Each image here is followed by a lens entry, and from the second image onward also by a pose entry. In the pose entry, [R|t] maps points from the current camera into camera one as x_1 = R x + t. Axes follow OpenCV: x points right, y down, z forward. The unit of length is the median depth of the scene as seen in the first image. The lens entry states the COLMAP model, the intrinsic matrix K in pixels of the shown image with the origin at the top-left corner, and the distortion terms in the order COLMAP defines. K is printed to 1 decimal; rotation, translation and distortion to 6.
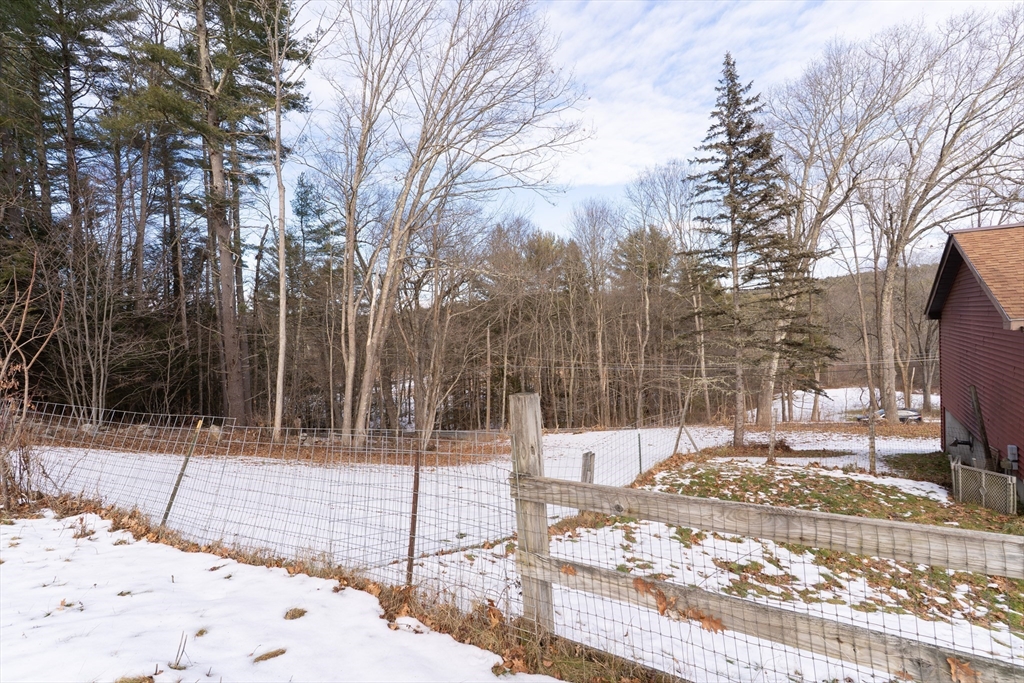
lens RADIAL K [[515.8, 0, 515.4], [0, 515.8, 327.4], [0, 0, 1]] dist [0.000656, 0.000029]
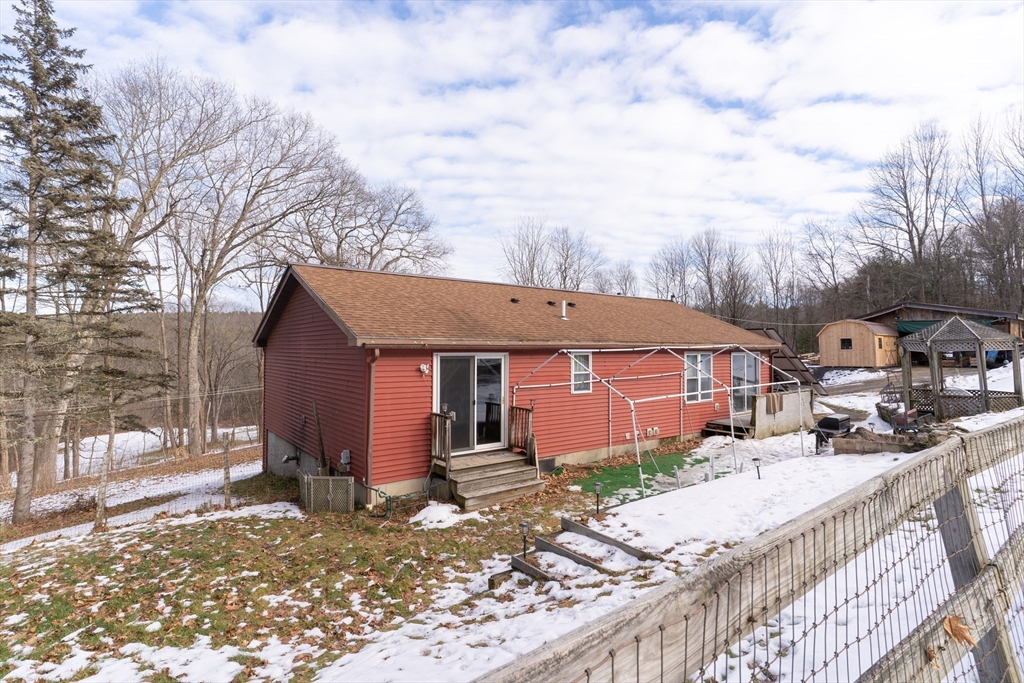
lens RADIAL K [[515.8, 0, 515.4], [0, 515.8, 327.4], [0, 0, 1]] dist [0.000656, 0.000029]
pose [[0.355872, 0.072492, 0.931719, 0.015260], [0.000746, 0.996965, -0.077853, 0.040743], [-0.934535, 0.028401, 0.354737, 0.203977]]
